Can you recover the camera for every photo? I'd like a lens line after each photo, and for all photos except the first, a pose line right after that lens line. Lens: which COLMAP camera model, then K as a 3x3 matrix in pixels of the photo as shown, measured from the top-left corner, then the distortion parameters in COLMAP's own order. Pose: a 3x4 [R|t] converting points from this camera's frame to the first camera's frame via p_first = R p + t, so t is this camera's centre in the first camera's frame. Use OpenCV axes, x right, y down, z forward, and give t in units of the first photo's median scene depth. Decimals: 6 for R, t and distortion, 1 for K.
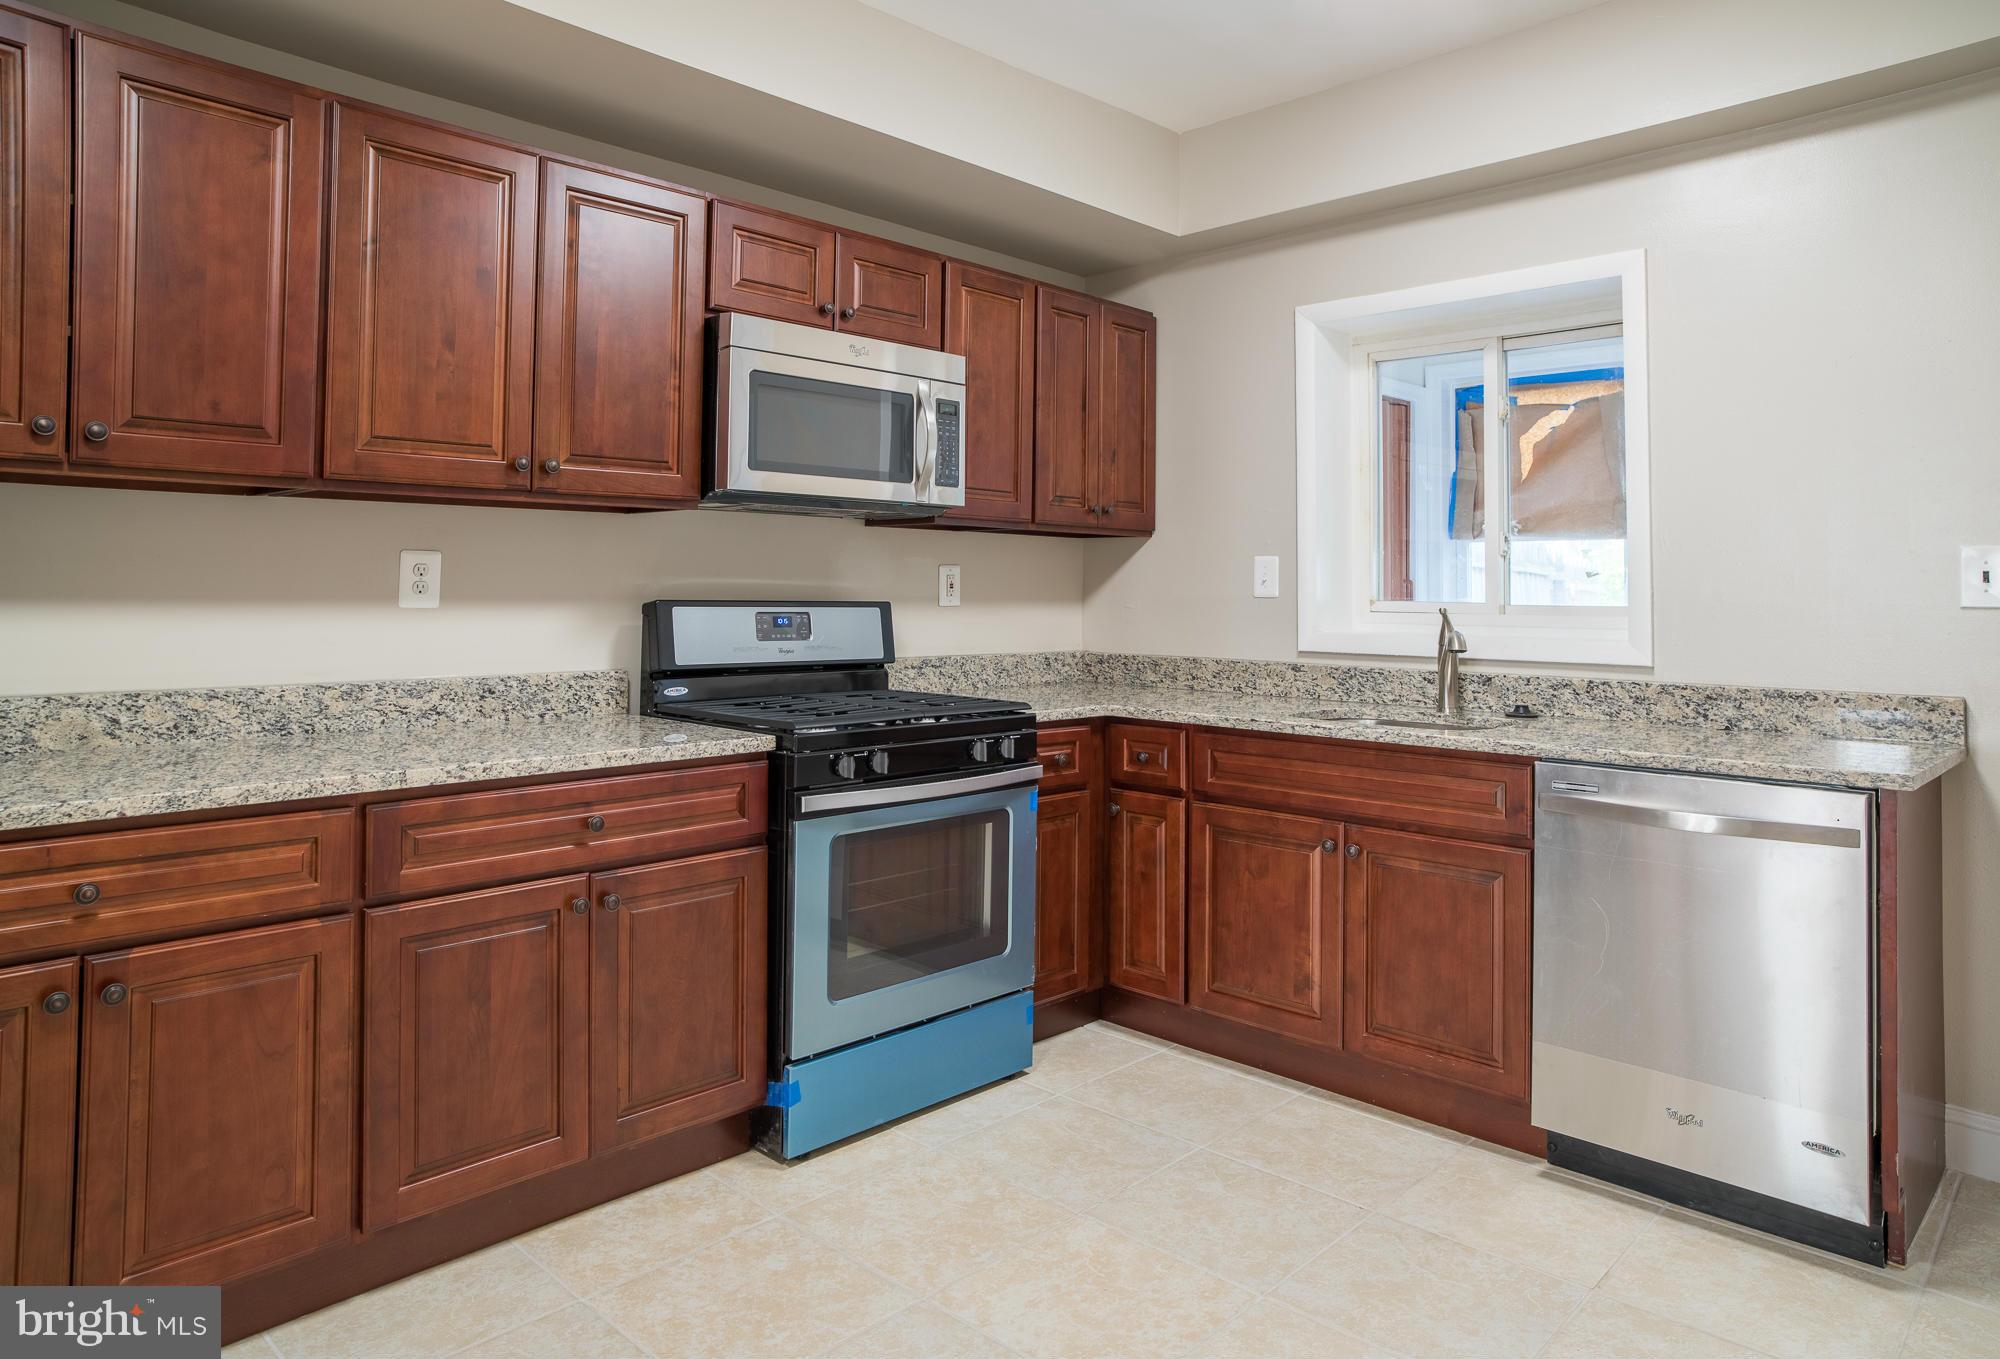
lens RADIAL K [[1286.4, 0, 1060.9], [0, 1286.4, 548.5], [0, 0, 1]] dist [-0.018433, 0.018088]
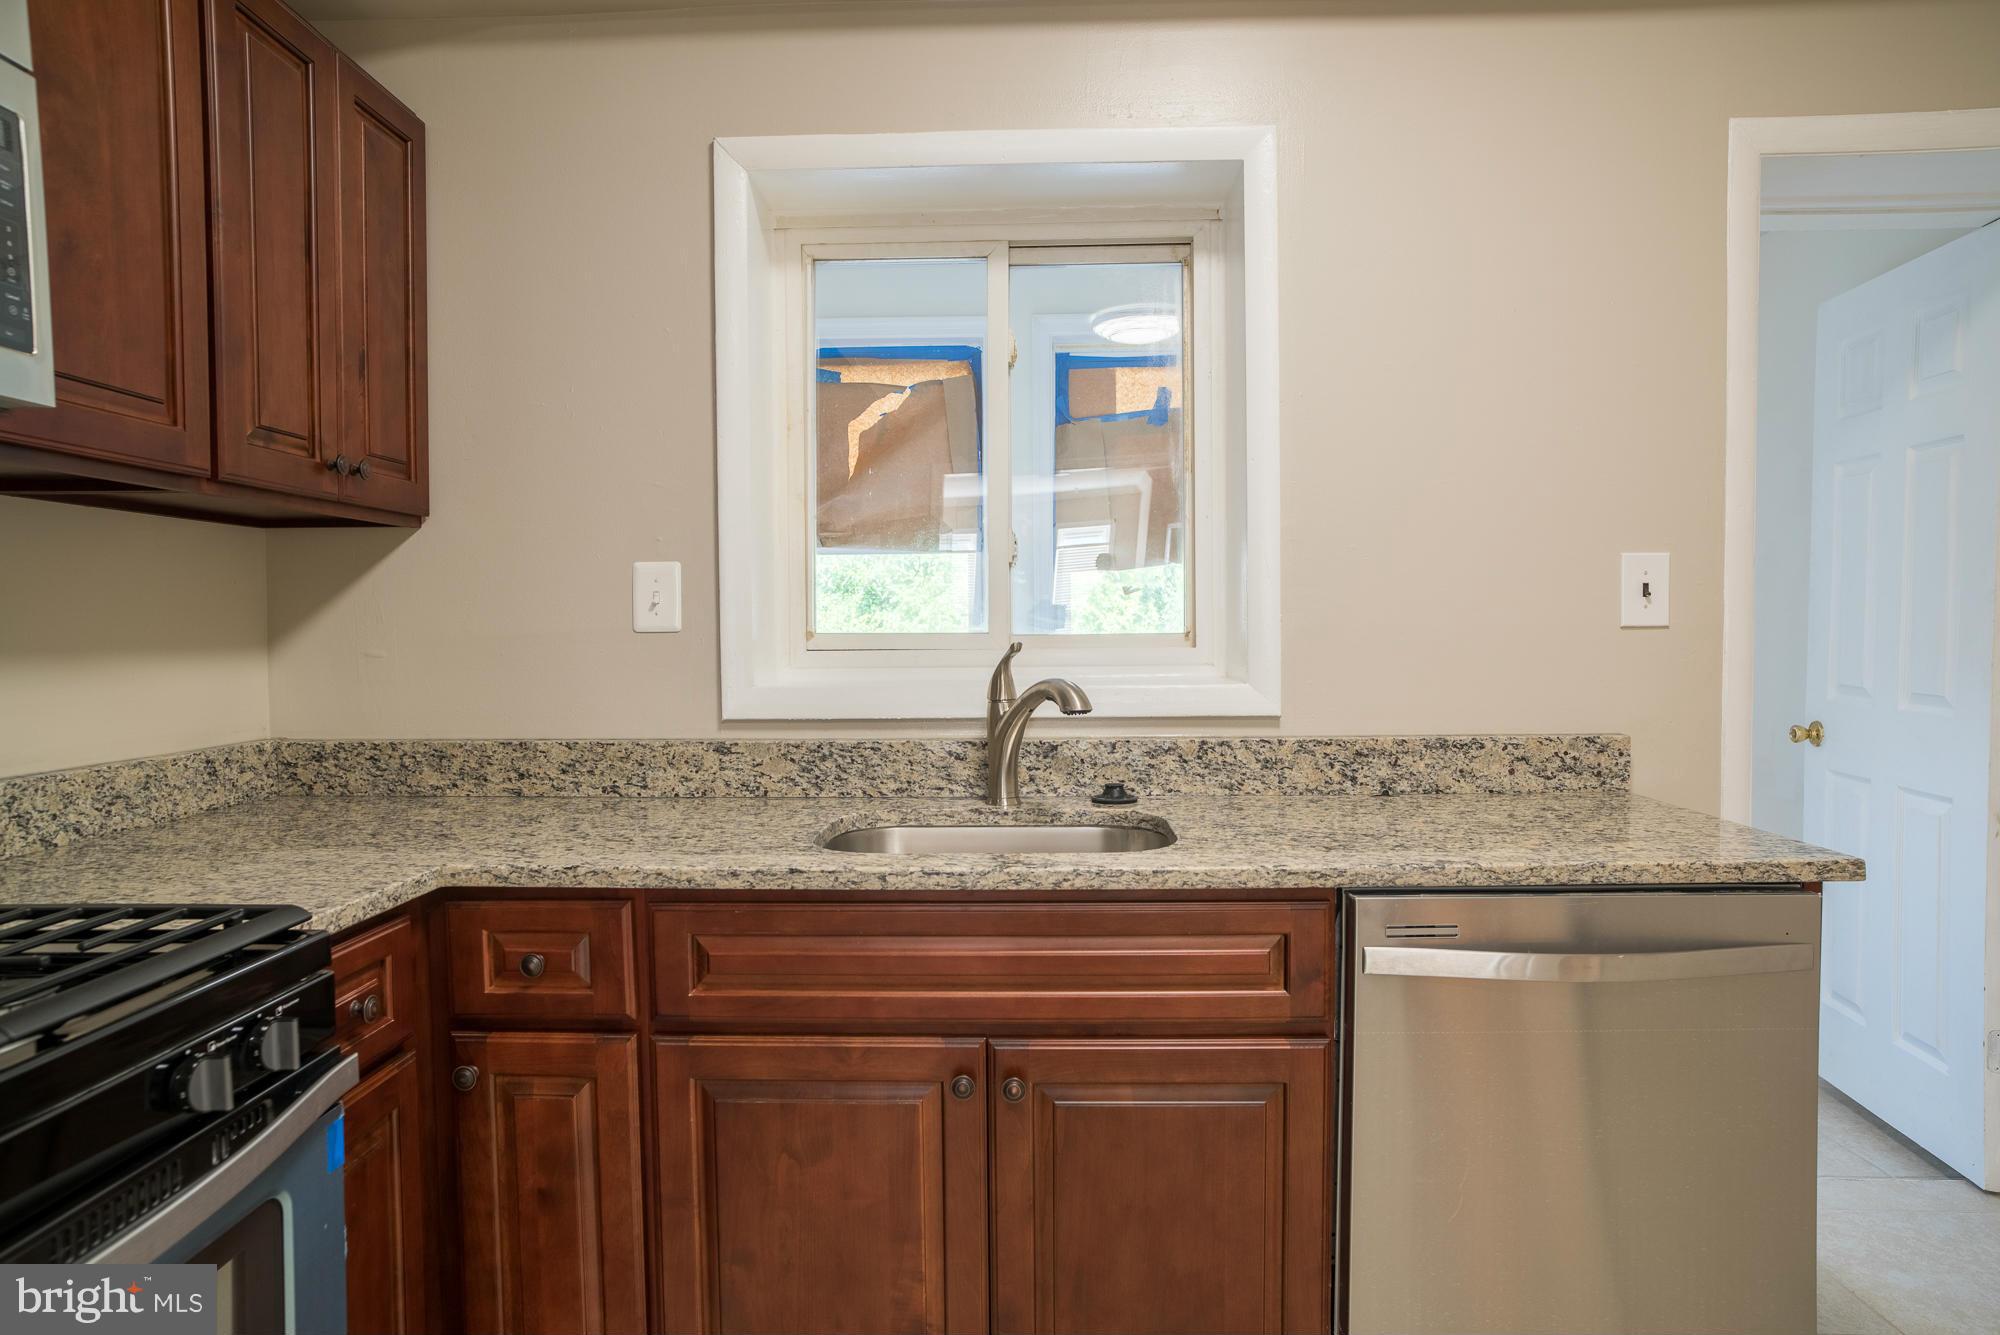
lens RADIAL K [[1221.7, 0, 1004.8], [0, 1221.7, 667.7], [0, 0, 1]] dist [-0.067431, 0.054109]
pose [[0.765536, -0.040834, 0.642095, -0.103436], [-0.005386, 0.997542, 0.069860, 0.019498], [-0.643370, -0.056939, 0.763435, 0.625566]]
